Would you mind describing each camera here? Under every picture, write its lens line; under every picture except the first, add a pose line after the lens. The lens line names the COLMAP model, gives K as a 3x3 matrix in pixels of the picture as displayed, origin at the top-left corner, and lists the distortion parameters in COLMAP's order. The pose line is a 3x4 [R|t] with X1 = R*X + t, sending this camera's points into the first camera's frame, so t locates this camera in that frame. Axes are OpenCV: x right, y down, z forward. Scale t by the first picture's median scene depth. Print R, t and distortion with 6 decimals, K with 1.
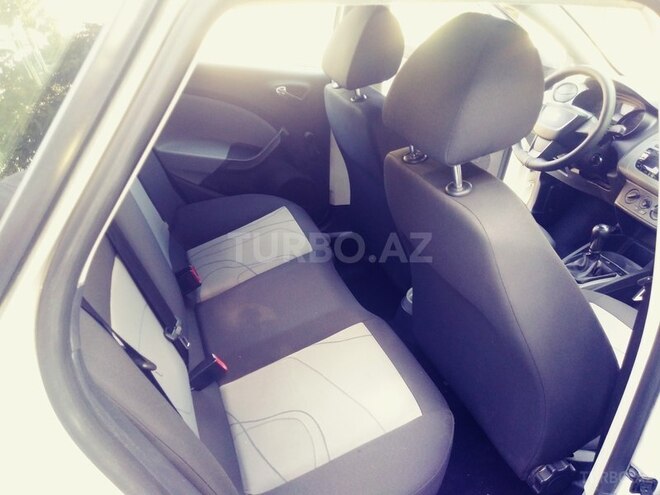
lens RADIAL K [[531.5, 0, 328.1], [0, 531.5, 246.7], [0, 0, 1]] dist [0.063366, -0.102029]
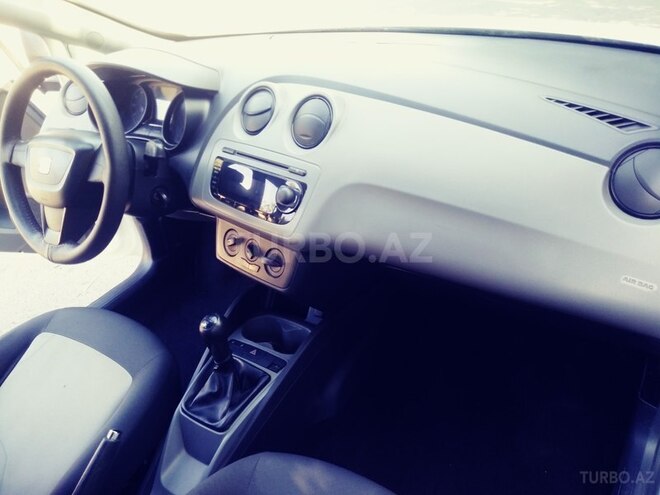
lens RADIAL K [[531.5, 0, 328.1], [0, 531.5, 246.7], [0, 0, 1]] dist [0.063366, -0.102029]
pose [[0.763866, -0.481190, 0.430076, 0.388626], [0.453703, 0.874318, 0.172400, -0.142731], [-0.458980, 0.063436, 0.886179, 0.421513]]
